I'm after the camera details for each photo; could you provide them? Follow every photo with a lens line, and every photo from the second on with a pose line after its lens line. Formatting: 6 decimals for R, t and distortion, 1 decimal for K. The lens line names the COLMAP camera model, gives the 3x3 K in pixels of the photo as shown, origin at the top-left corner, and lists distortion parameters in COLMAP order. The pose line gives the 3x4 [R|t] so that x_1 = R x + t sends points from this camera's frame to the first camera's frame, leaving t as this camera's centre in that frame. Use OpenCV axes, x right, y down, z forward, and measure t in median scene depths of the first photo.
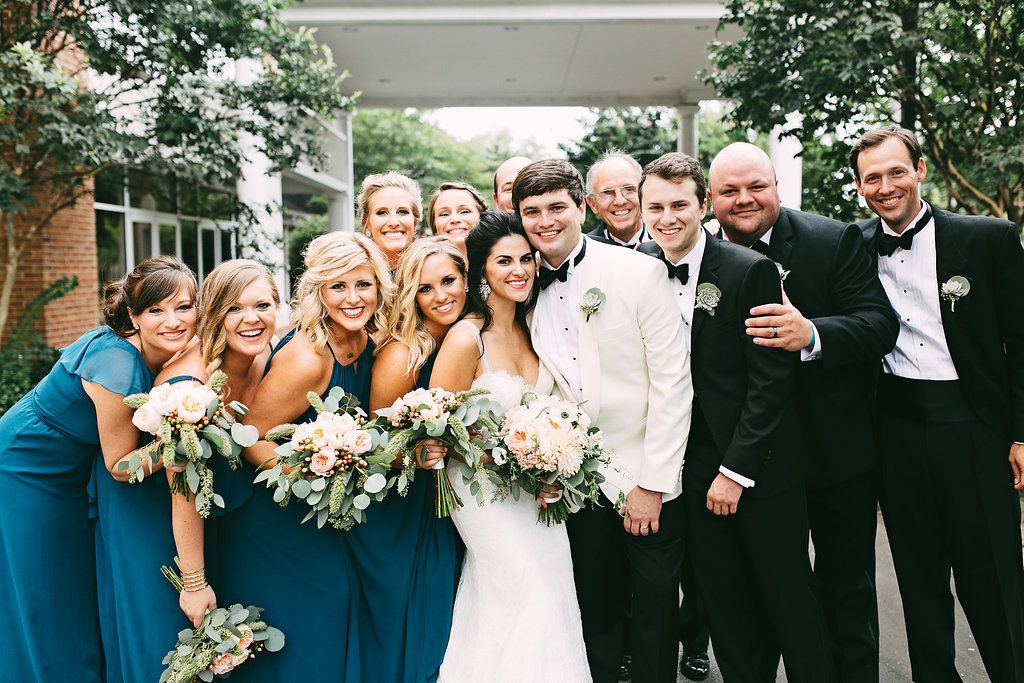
lens RADIAL K [[991.0, 0, 512.0], [0, 991.0, 341.5], [0, 0, 1]] dist [0.000270, 0.004007]
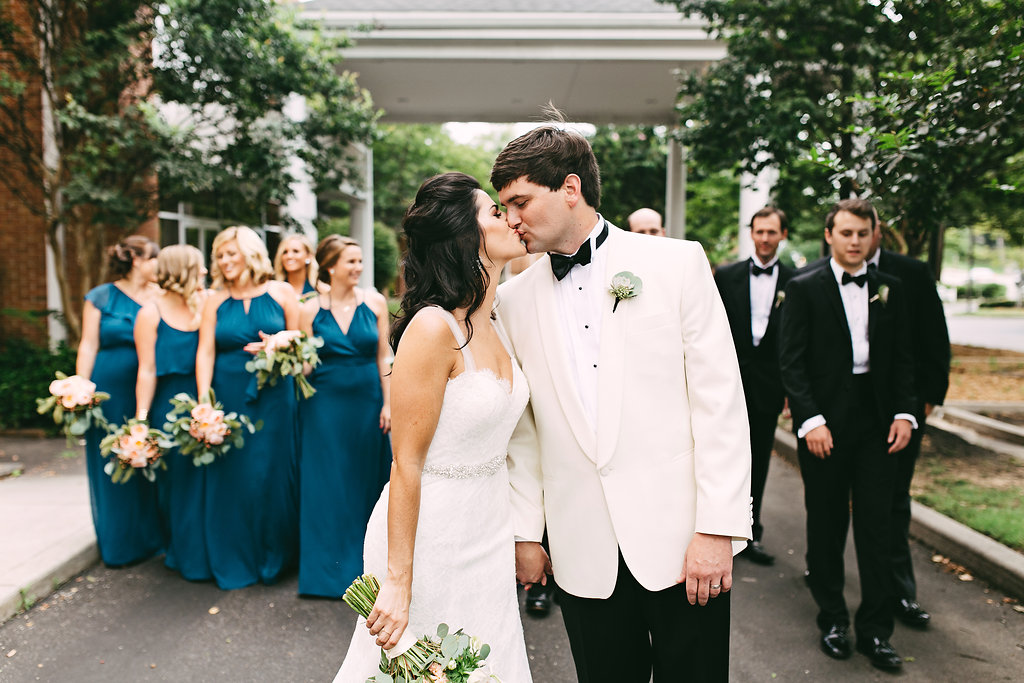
lens RADIAL K [[991.0, 0, 512.0], [0, 991.0, 341.5], [0, 0, 1]] dist [0.000270, 0.004007]
pose [[0.999903, 0.013903, -0.000525, -0.003923], [-0.013901, 0.999897, 0.003550, 0.003186], [0.000574, -0.003542, 0.999994, -0.208843]]
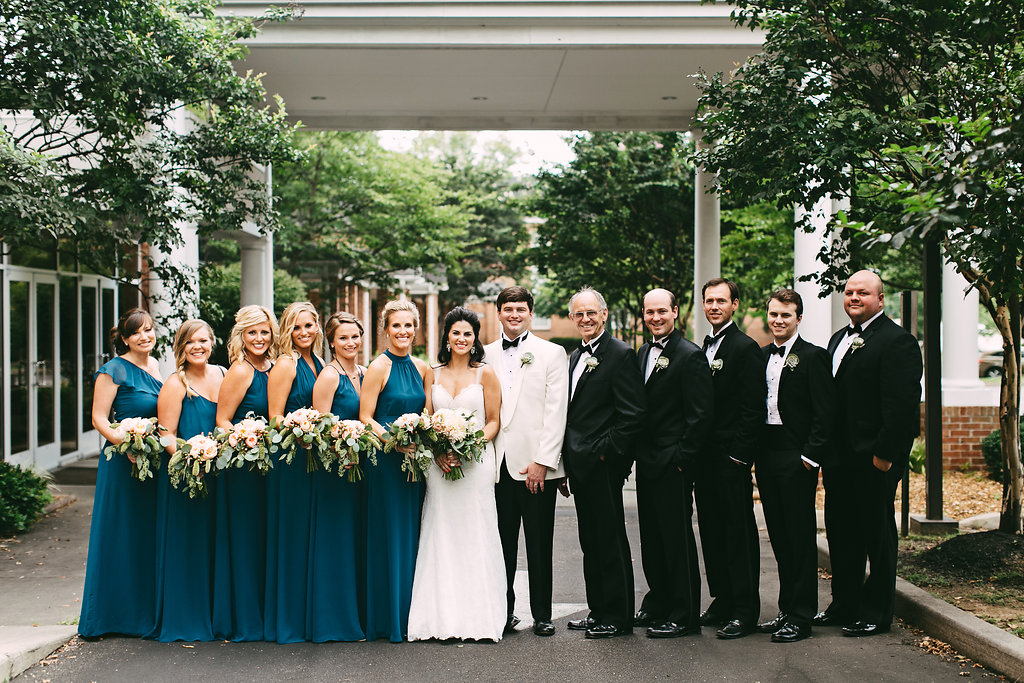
lens RADIAL K [[1498.3, 0, 515.9], [0, 1498.3, 328.3], [0, 0, 1]] dist [0.009543, 0.036132]
pose [[0.999567, 0.002979, 0.029277, -0.012544], [-0.000817, 0.997289, -0.073582, 0.009703], [-0.029416, 0.073526, 0.996859, -0.322379]]
